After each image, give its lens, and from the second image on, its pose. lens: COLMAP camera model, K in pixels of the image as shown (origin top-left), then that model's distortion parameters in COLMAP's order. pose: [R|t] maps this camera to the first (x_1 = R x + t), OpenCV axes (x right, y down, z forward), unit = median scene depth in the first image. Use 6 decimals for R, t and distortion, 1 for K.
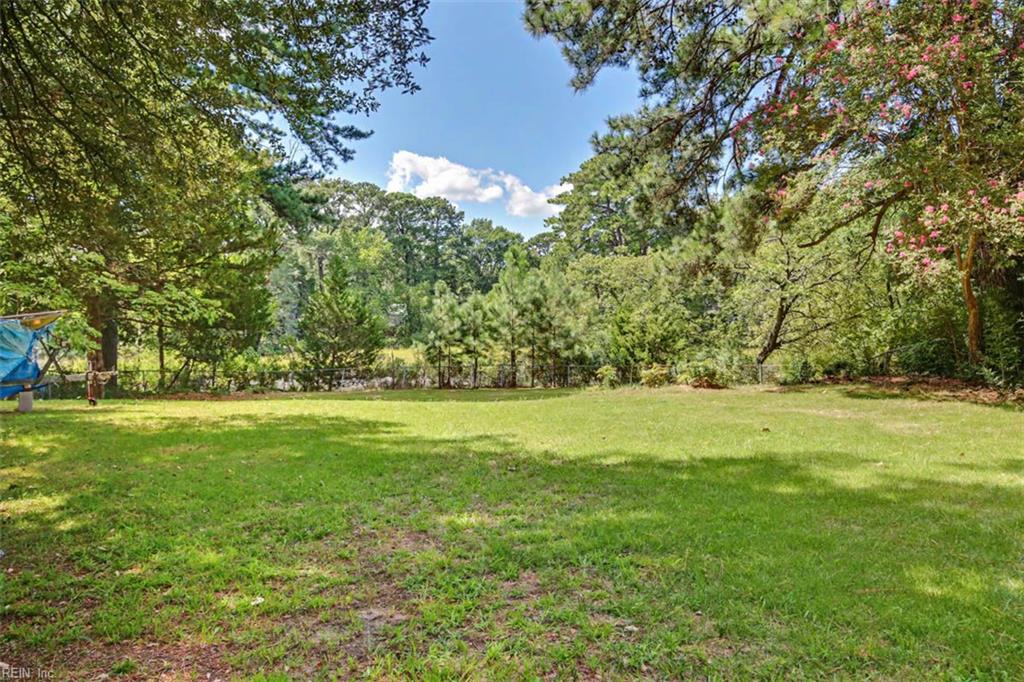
lens RADIAL K [[710.3, 0, 509.5], [0, 710.3, 341.0], [0, 0, 1]] dist [0.000793, -0.000016]
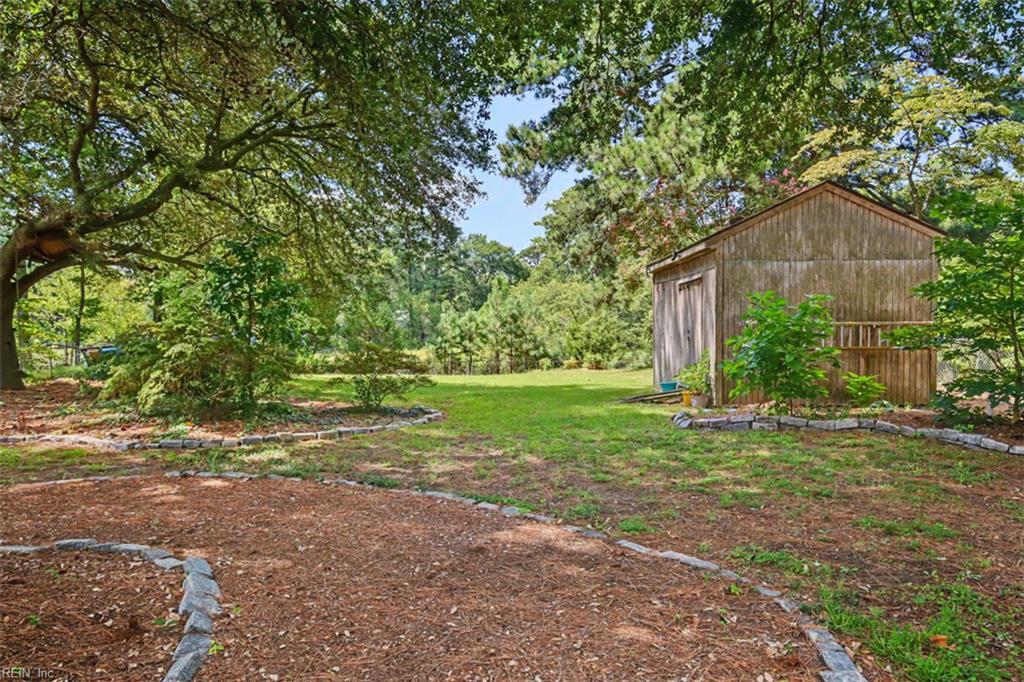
lens RADIAL K [[710.3, 0, 515.4], [0, 710.3, 341.1], [0, 0, 1]] dist [0.000793, -0.000016]
pose [[0.999872, 0.006500, 0.014610, 0.020304], [-0.006428, 0.999967, -0.004943, 0.001325], [-0.014642, 0.004849, 0.999881, -0.408160]]
